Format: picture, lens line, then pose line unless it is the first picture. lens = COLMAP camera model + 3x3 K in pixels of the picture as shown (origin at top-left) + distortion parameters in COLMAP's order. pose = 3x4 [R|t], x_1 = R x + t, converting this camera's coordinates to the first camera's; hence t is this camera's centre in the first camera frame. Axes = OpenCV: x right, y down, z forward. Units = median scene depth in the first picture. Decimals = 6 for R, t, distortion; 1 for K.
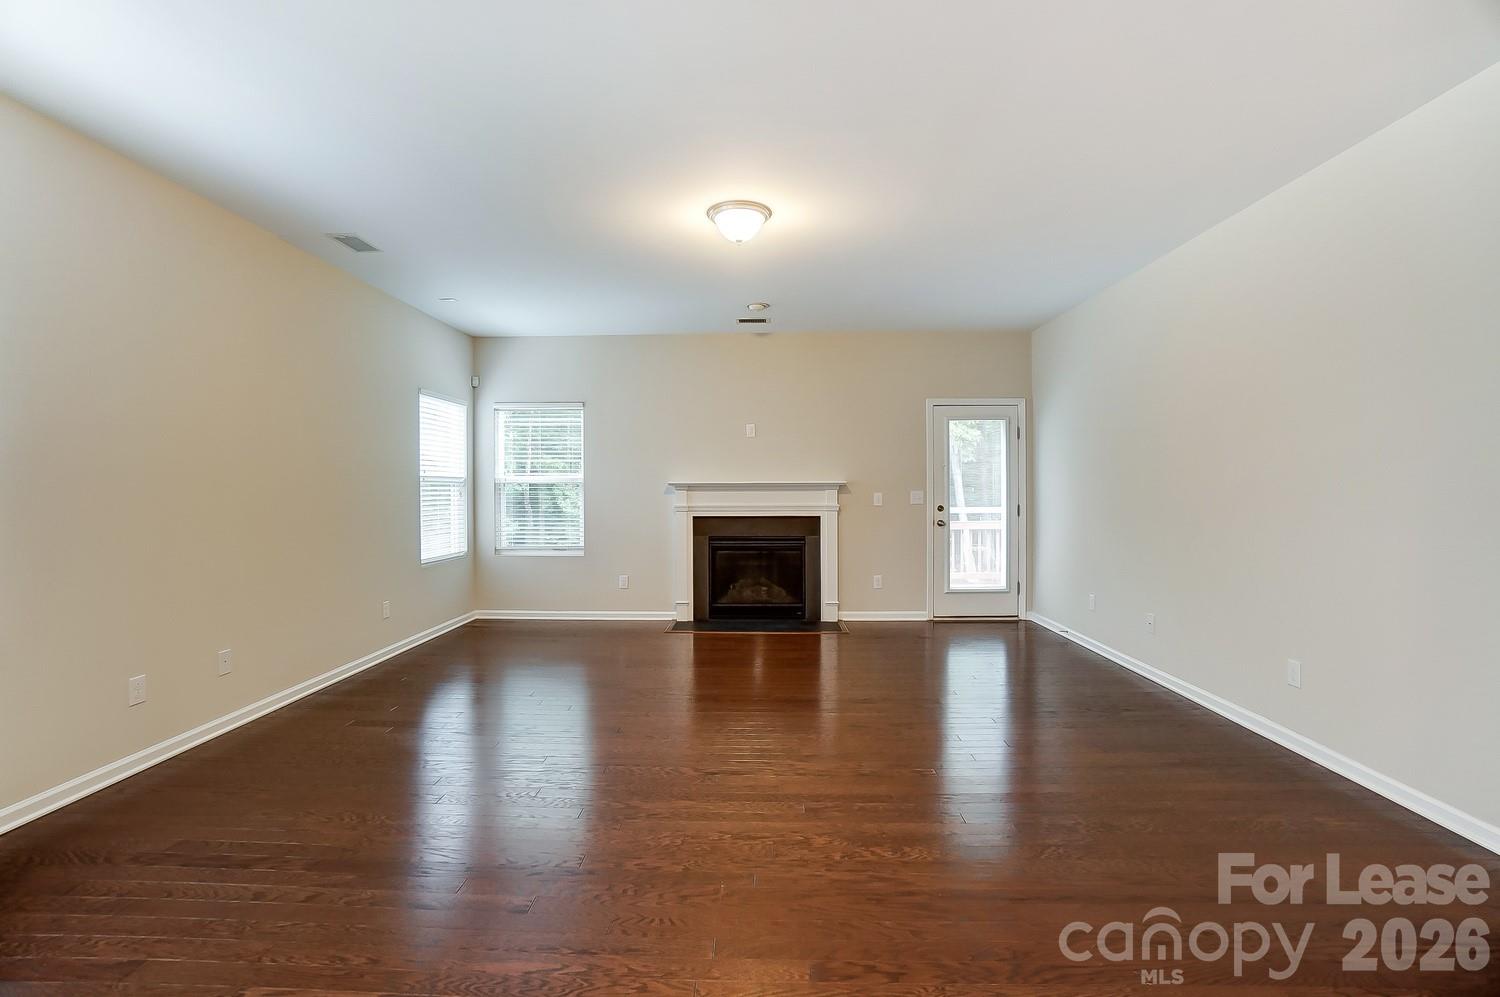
lens RADIAL K [[656.5, 0, 743.0], [0, 656.5, 492.1], [0, 0, 1]] dist [-0.065303, 0.023240]
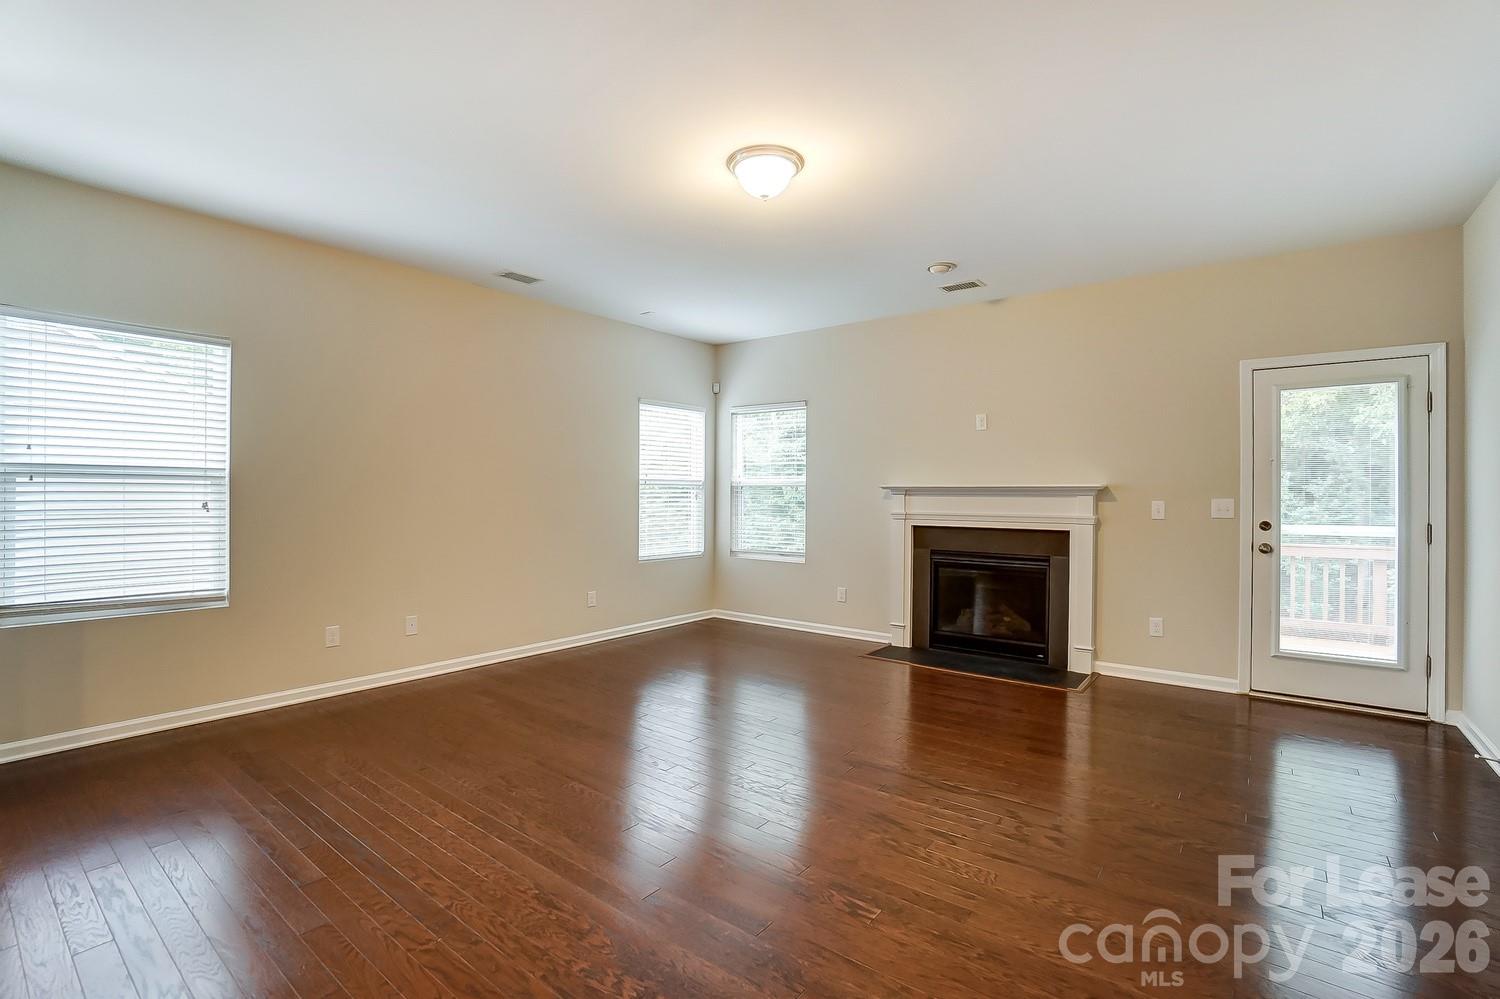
lens RADIAL K [[677.5, 0, 775.3], [0, 677.5, 488.1], [0, 0, 1]] dist [-0.053227, 0.015333]
pose [[0.812974, 0.003696, -0.582288, 0.291633], [-0.011029, 0.999898, -0.009052, -0.001505], [0.582196, 0.013781, 0.812932, 0.177319]]
